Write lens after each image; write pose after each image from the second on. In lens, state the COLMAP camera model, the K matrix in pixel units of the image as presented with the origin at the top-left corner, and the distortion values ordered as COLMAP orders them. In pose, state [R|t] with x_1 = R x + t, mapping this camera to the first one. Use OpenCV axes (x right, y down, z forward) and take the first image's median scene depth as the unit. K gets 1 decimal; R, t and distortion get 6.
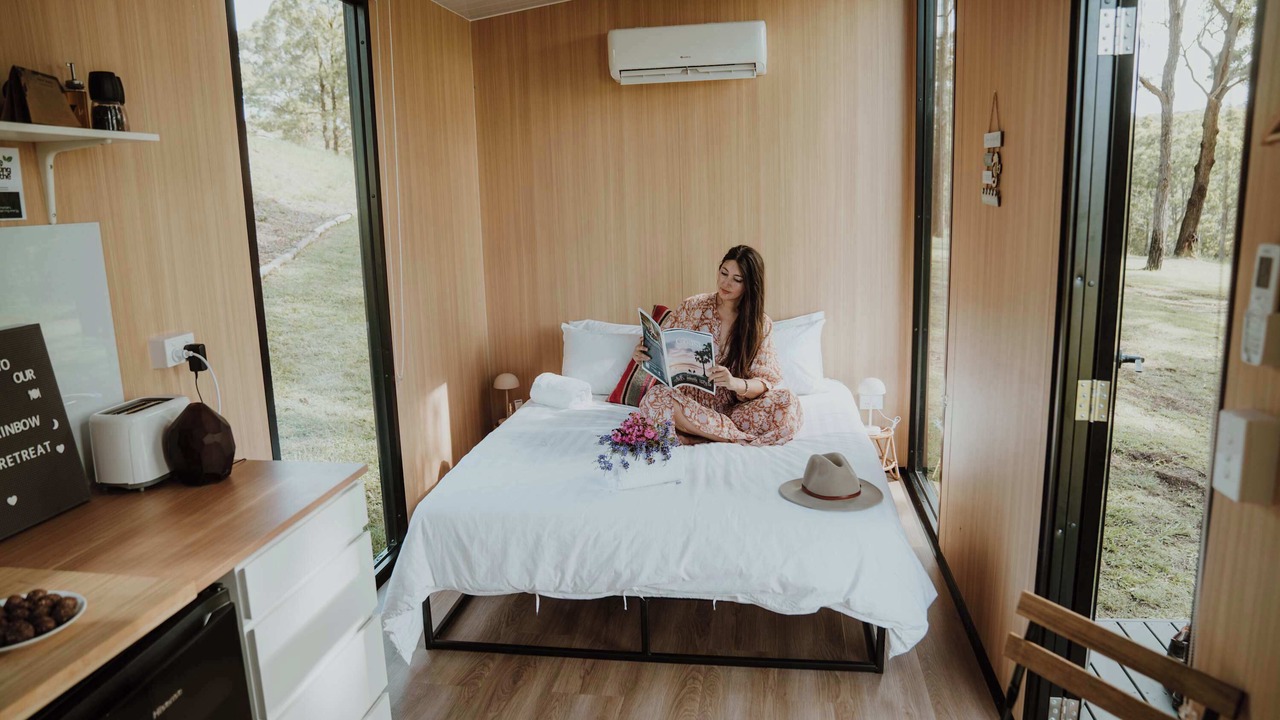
lens RADIAL K [[905.2, 0, 649.5], [0, 905.2, 361.7], [0, 0, 1]] dist [-0.139604, 0.103369]
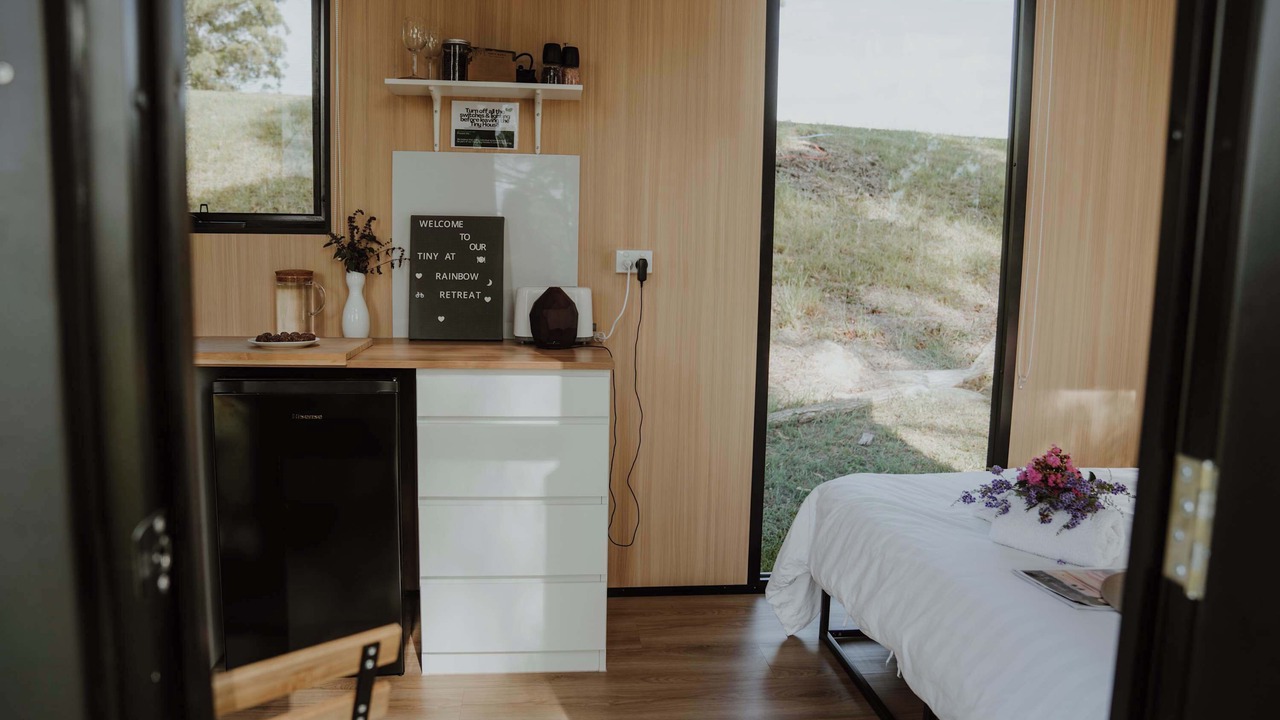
lens RADIAL K [[905.2, 0, 649.5], [0, 905.2, 361.7], [0, 0, 1]] dist [-0.139604, 0.103369]
pose [[0.241228, 0.144388, -0.959667, 0.898928], [-0.217923, 0.971675, 0.091416, 0.002151], [0.945684, 0.187082, 0.265860, 0.879367]]
